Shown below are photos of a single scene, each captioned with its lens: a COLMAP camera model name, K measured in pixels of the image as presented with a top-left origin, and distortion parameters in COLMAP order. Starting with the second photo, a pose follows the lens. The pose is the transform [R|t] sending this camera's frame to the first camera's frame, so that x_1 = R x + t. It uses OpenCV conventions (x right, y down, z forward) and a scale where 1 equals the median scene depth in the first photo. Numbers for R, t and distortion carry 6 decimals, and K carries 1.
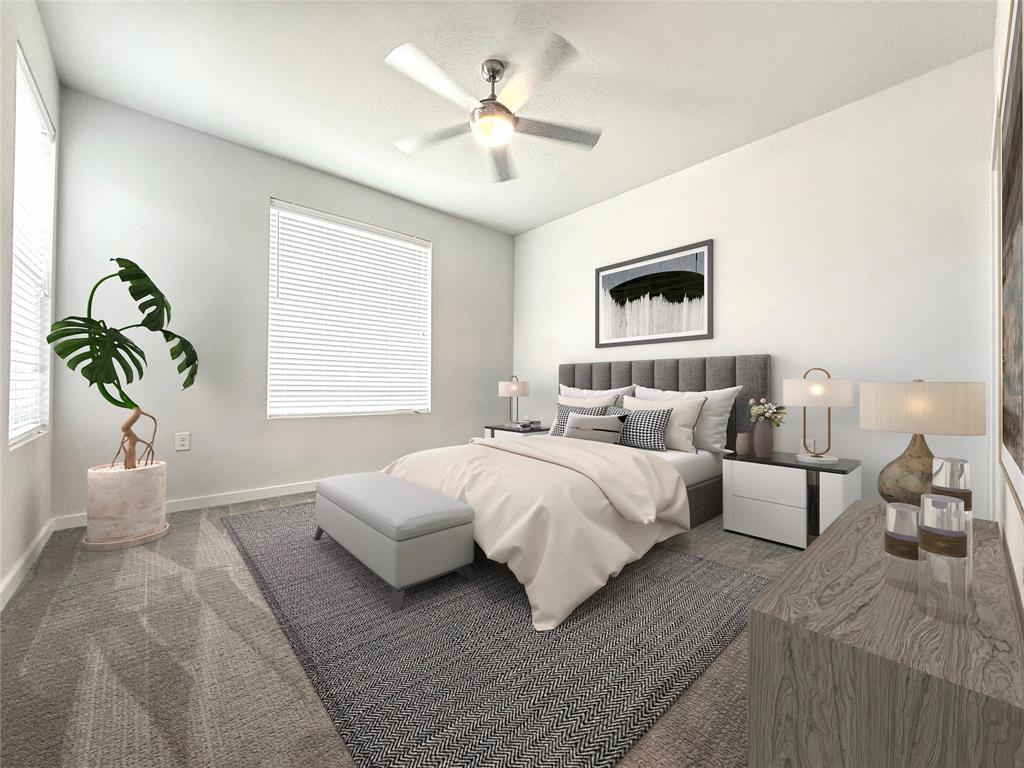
lens RADIAL K [[415.0, 0, 508.5], [0, 415.0, 377.7], [0, 0, 1]] dist [-0.001827, -0.000496]
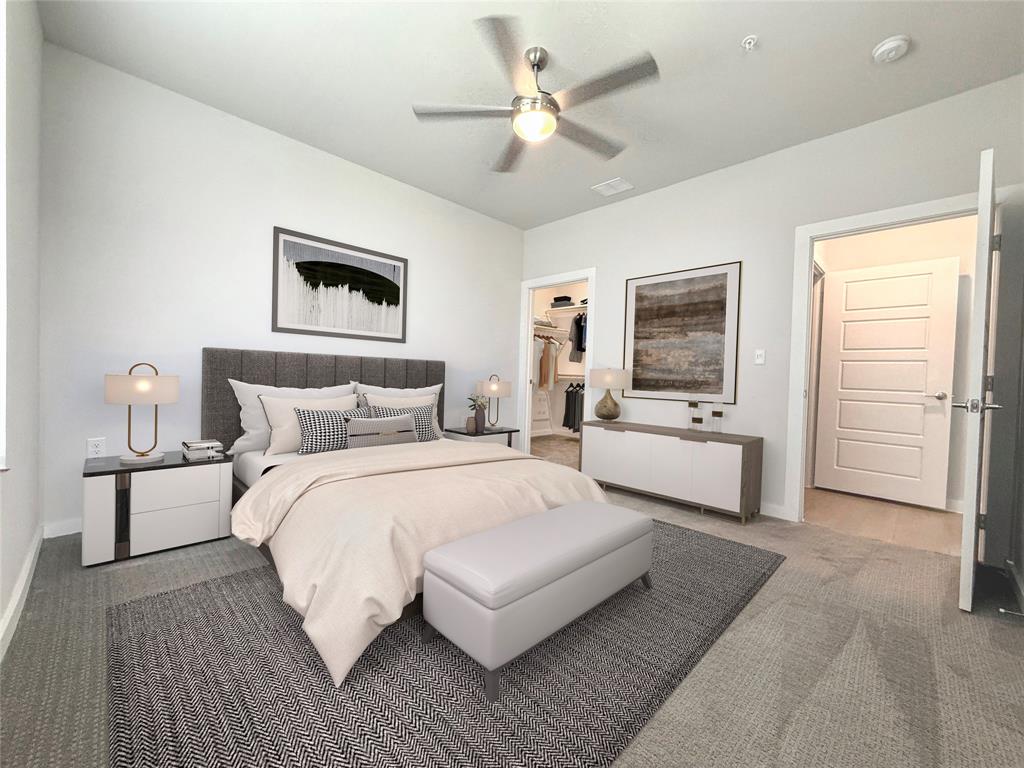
lens RADIAL K [[415.0, 0, 519.6], [0, 415.0, 382.9], [0, 0, 1]] dist [-0.001827, -0.000496]
pose [[-0.079848, -0.004139, 0.996798, -0.644077], [-0.030764, 0.999525, 0.001686, 0.006808], [-0.996332, -0.030531, -0.079937, 0.685274]]
